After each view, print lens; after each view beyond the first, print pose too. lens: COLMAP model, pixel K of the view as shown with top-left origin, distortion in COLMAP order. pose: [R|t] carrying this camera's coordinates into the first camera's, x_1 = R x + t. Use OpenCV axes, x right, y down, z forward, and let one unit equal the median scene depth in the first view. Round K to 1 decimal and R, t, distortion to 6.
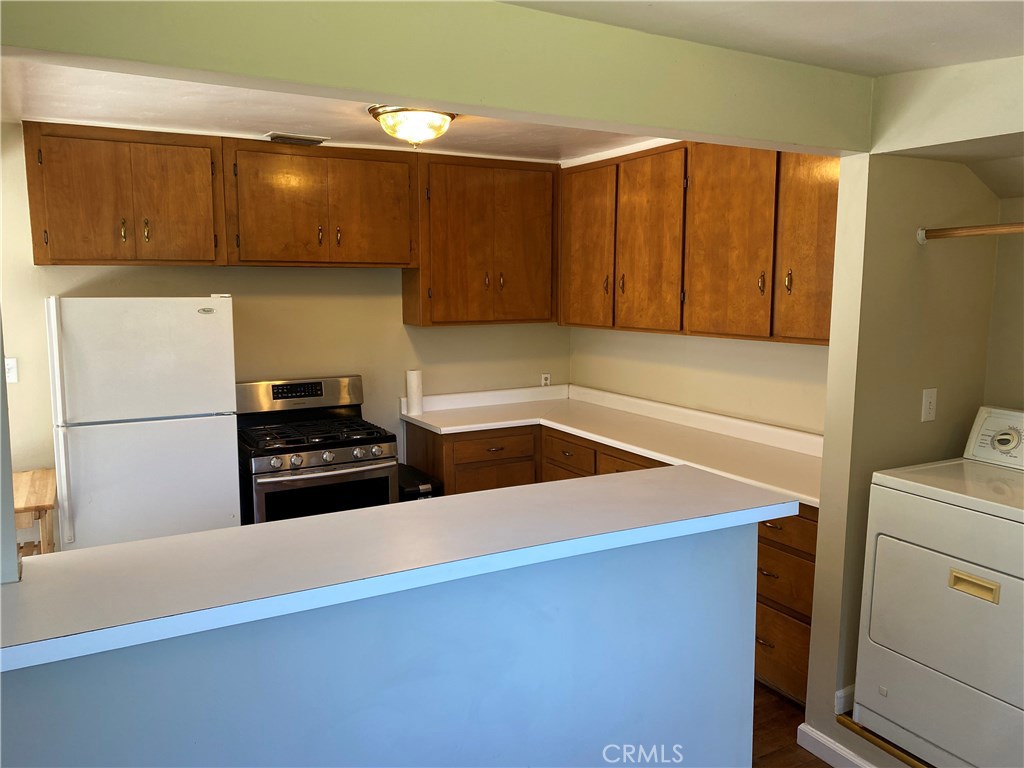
lens RADIAL K [[784.6, 0, 517.8], [0, 784.6, 382.1], [0, 0, 1]] dist [0.038250, -0.039163]
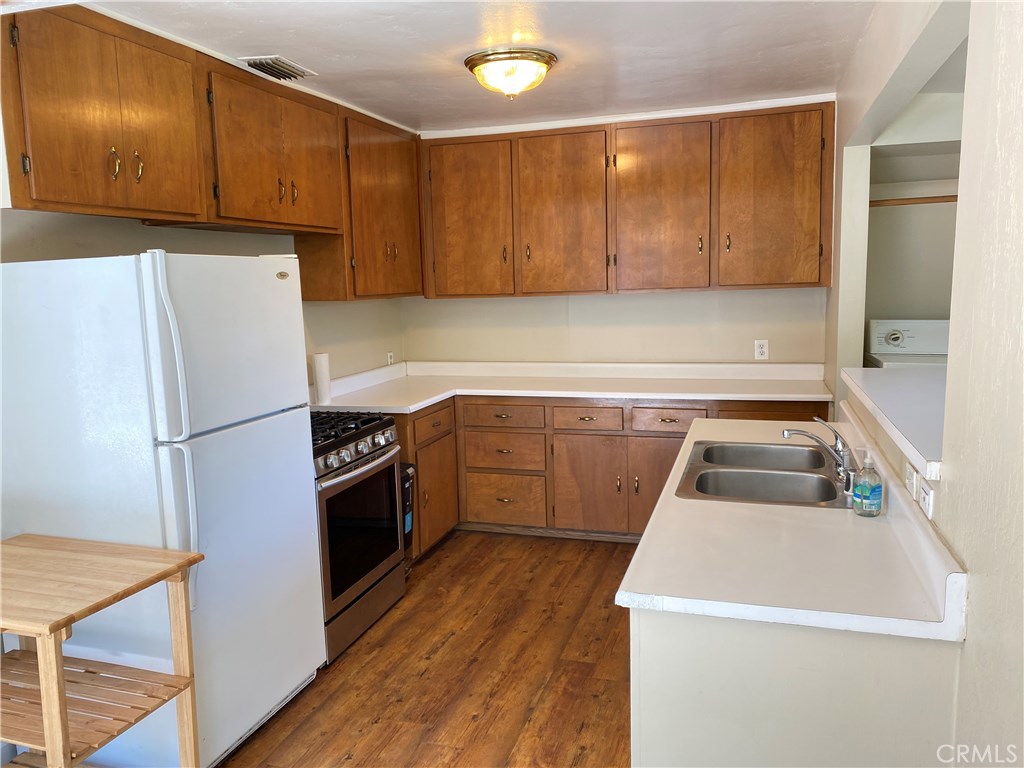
lens RADIAL K [[784.6, 0, 517.5], [0, 784.6, 387.2], [0, 0, 1]] dist [0.038250, -0.039163]
pose [[0.725198, -0.113700, 0.679088, -0.648916], [0.114743, 0.992437, 0.043630, 0.010372], [-0.678912, 0.046280, 0.732759, 0.234494]]
